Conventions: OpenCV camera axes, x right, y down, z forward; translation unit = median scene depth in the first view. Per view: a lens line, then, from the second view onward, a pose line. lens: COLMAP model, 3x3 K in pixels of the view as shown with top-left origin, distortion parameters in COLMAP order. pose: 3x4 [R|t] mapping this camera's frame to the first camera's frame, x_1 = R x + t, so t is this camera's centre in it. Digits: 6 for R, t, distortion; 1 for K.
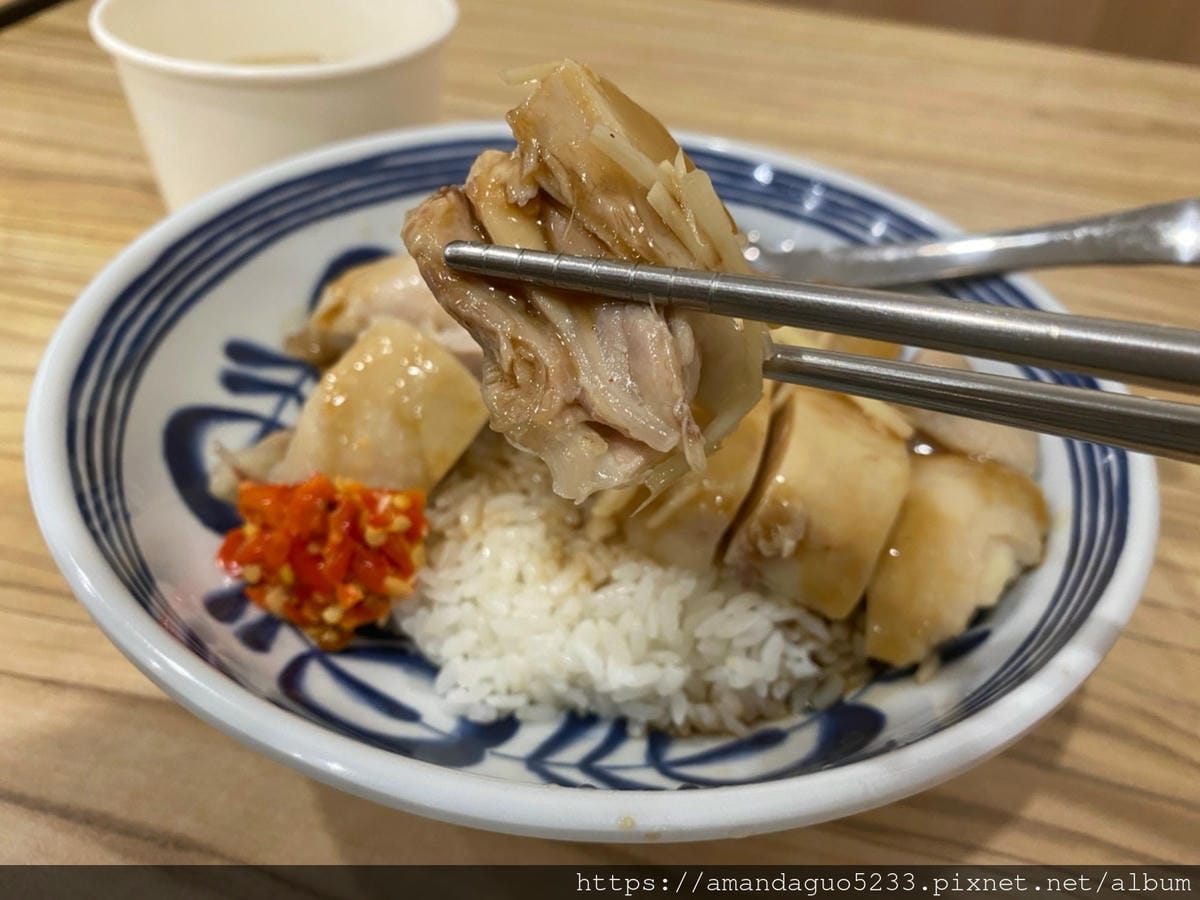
lens RADIAL K [[953.2, 0, 593.6], [0, 953.2, 447.1], [0, 0, 1]] dist [-0.003656, -0.008852]
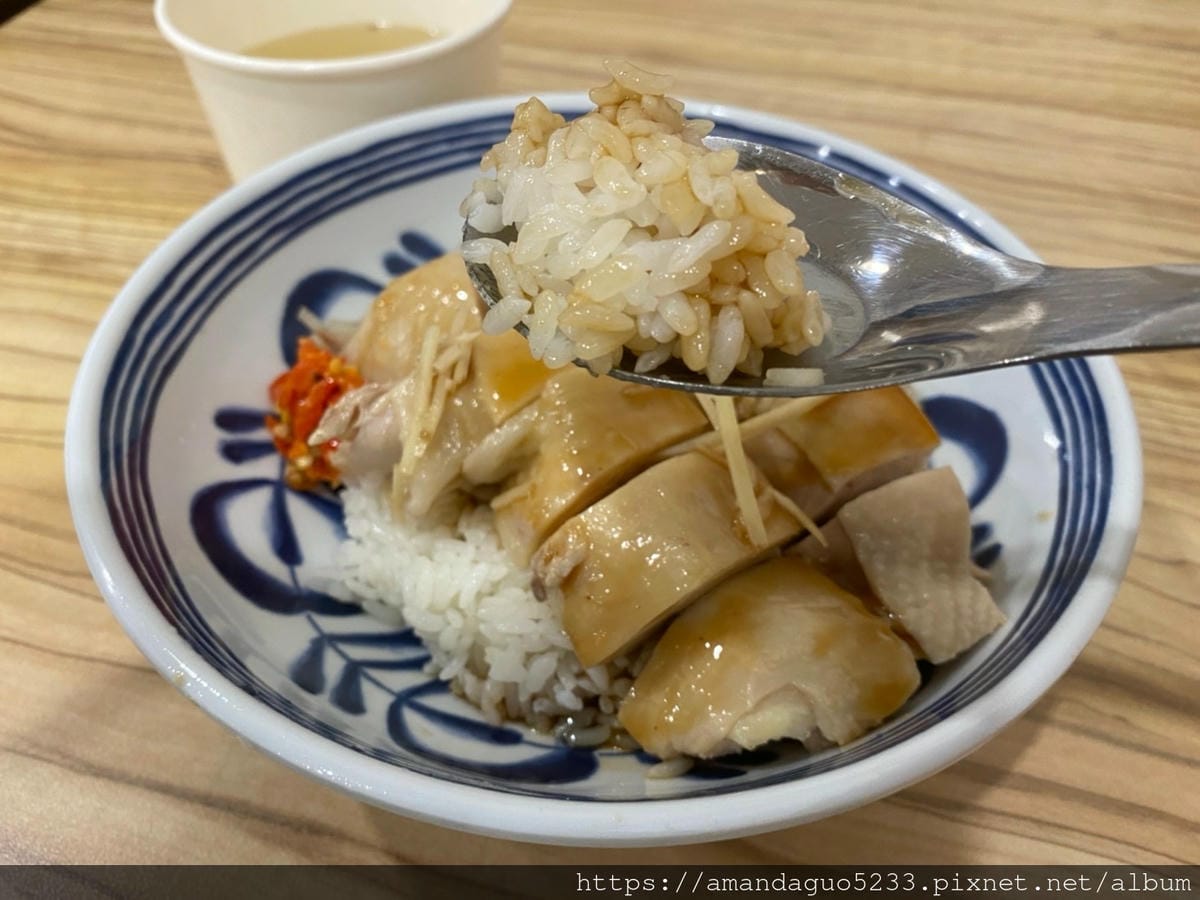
lens RADIAL K [[938.3, 0, 583.3], [0, 938.3, 446.9], [0, 0, 1]] dist [0.062307, -0.142017]
pose [[0.785031, 0.411178, -0.463313, 0.592494], [-0.376727, 0.910623, 0.169833, -0.193581], [0.491735, 0.041218, 0.869769, 0.116406]]
